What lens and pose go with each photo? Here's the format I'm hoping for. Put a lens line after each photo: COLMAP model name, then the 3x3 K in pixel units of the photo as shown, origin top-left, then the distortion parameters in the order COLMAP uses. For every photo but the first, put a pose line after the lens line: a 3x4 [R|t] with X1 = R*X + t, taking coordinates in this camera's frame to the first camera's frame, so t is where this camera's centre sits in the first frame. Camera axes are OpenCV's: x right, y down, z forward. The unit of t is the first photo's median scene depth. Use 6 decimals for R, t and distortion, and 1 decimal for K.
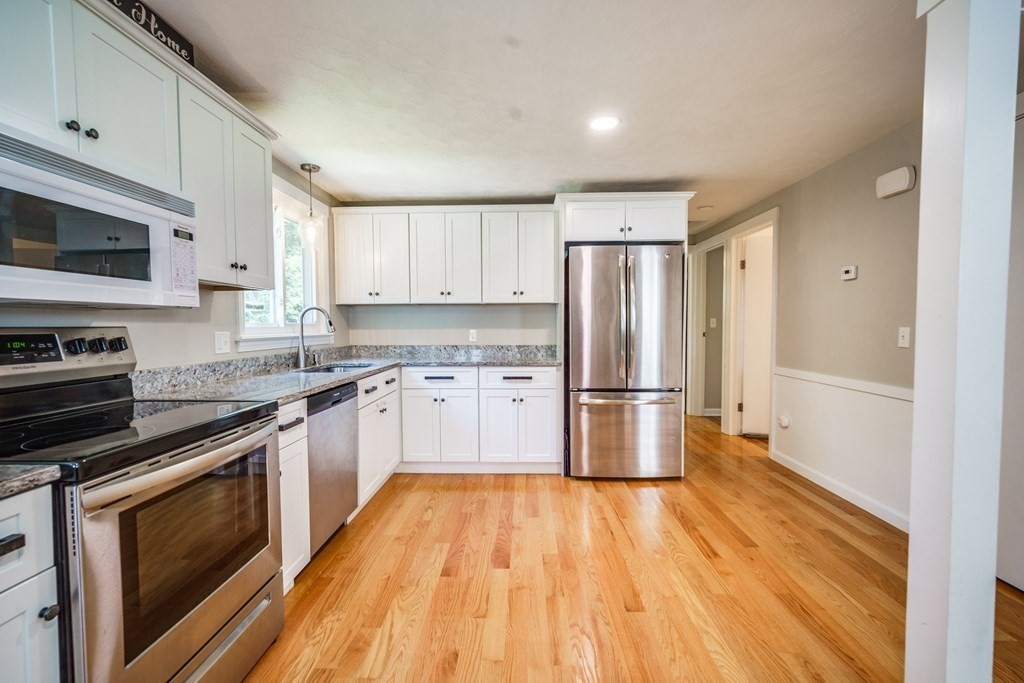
lens RADIAL K [[440.9, 0, 512.0], [0, 440.9, 341.5], [0, 0, 1]] dist [-0.002020, 0.004451]
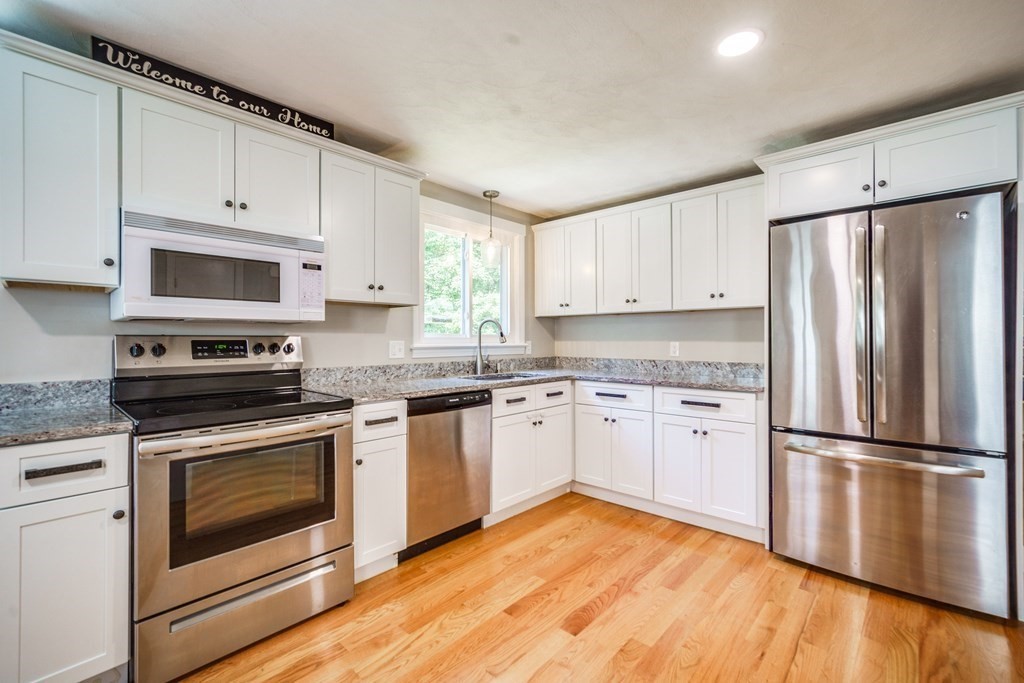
lens RADIAL K [[446.9, 0, 512.4], [0, 446.9, 336.0], [0, 0, 1]] dist [0.000593, 0.000795]
pose [[0.758710, -0.000282, -0.651428, 0.351969], [-0.027457, 0.999097, -0.032412, -0.003387], [0.650849, 0.042478, 0.758018, 0.225205]]
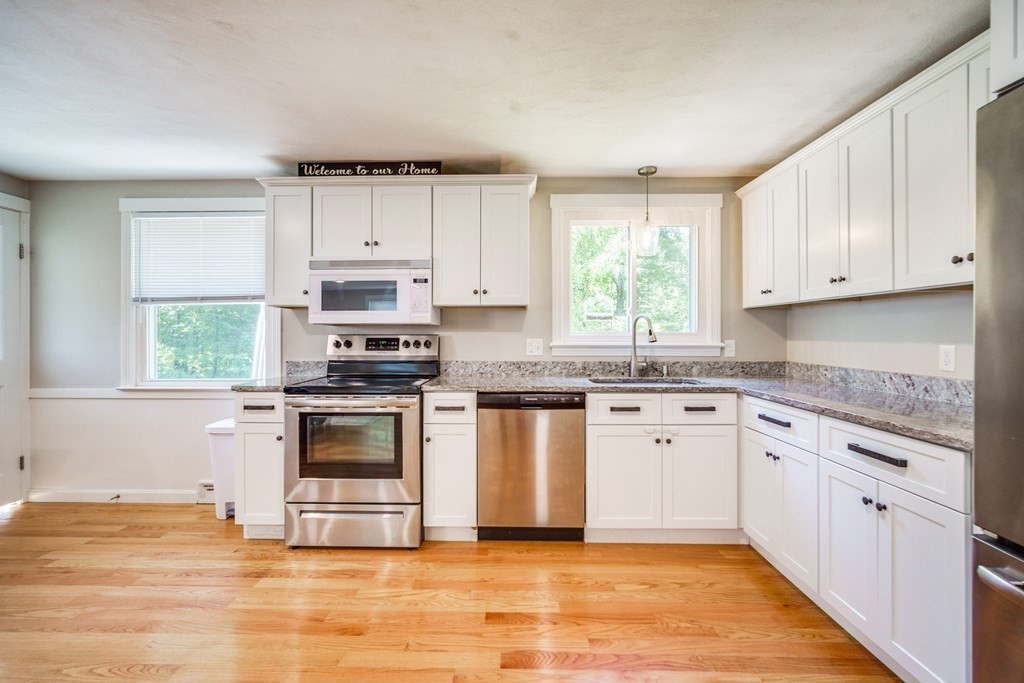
lens RADIAL K [[452.1, 0, 508.9], [0, 452.1, 334.4], [0, 0, 1]] dist [-0.001758, 0.000069]
pose [[0.012173, 0.004856, -0.999914, 0.591937], [-0.038952, 0.999231, 0.004379, -0.033472], [0.999167, 0.038896, 0.012353, 0.786759]]
